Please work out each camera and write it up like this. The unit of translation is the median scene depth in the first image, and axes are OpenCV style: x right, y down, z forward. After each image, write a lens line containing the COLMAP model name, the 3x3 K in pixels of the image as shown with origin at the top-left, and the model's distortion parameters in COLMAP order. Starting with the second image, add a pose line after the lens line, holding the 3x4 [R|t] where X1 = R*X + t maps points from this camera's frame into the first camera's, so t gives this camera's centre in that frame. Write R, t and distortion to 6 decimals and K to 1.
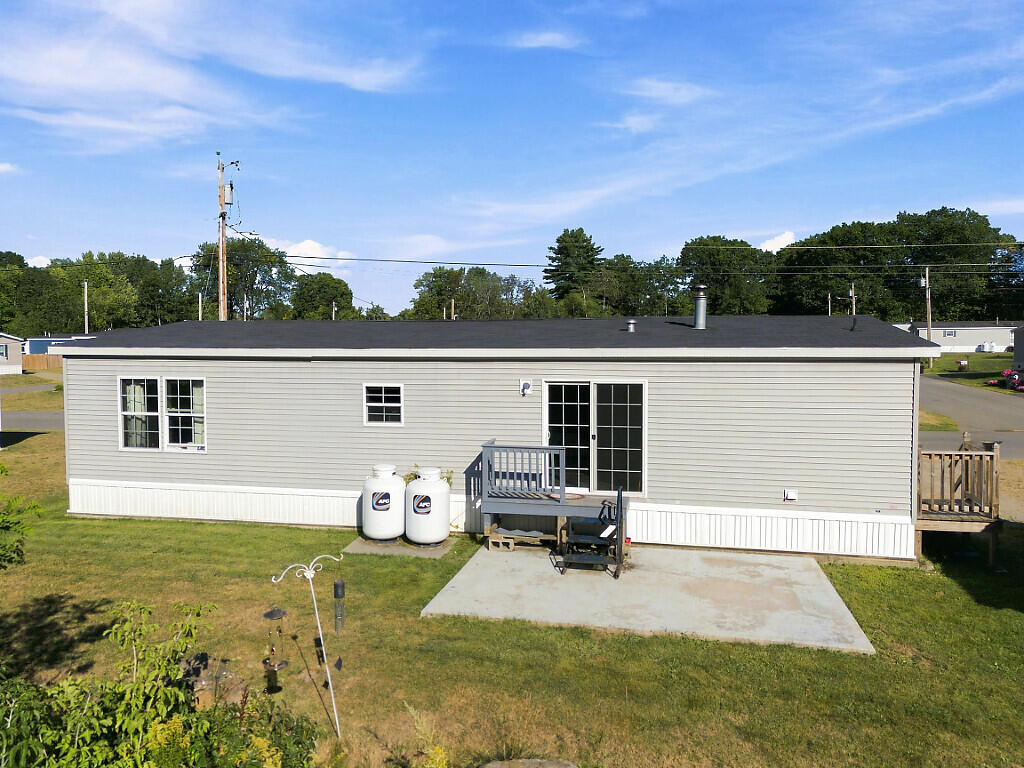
lens RADIAL K [[721.6, 0, 511.1], [0, 721.6, 380.7], [0, 0, 1]] dist [0.039876, -0.023259]
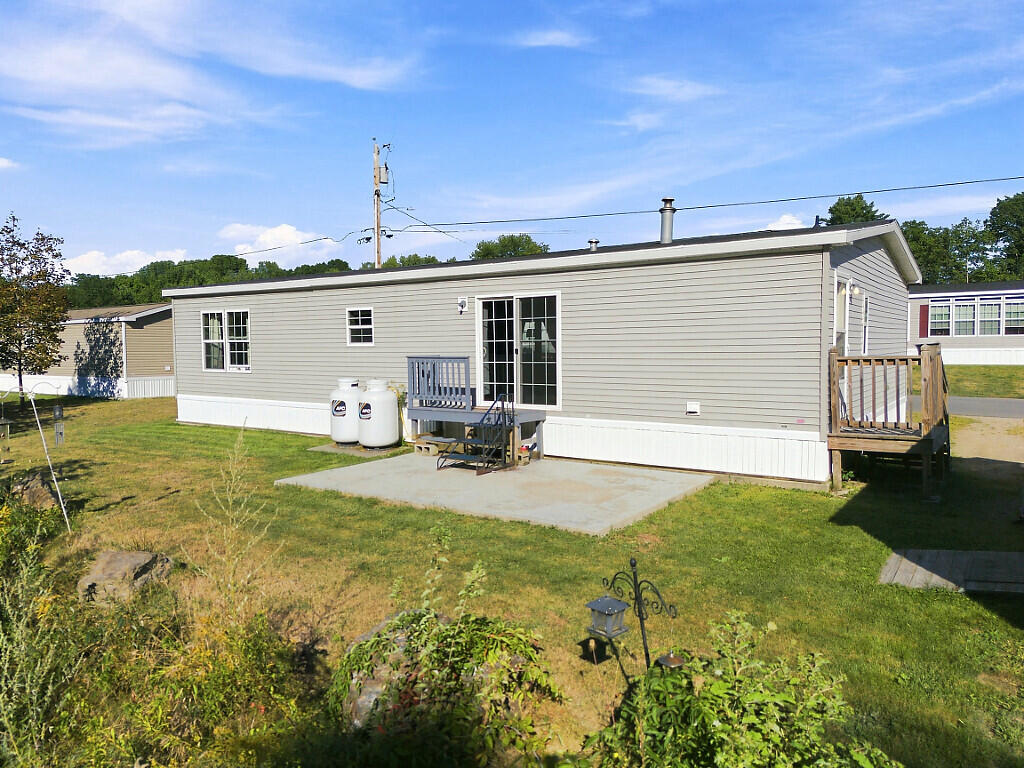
lens RADIAL K [[721.6, 0, 510.6], [0, 721.6, 383.0], [0, 0, 1]] dist [0.039876, -0.023259]
pose [[0.920809, 0.013107, -0.389795, 0.493992], [-0.008468, 0.999871, 0.013618, 0.107519], [0.389923, -0.009239, 0.920801, 0.064369]]
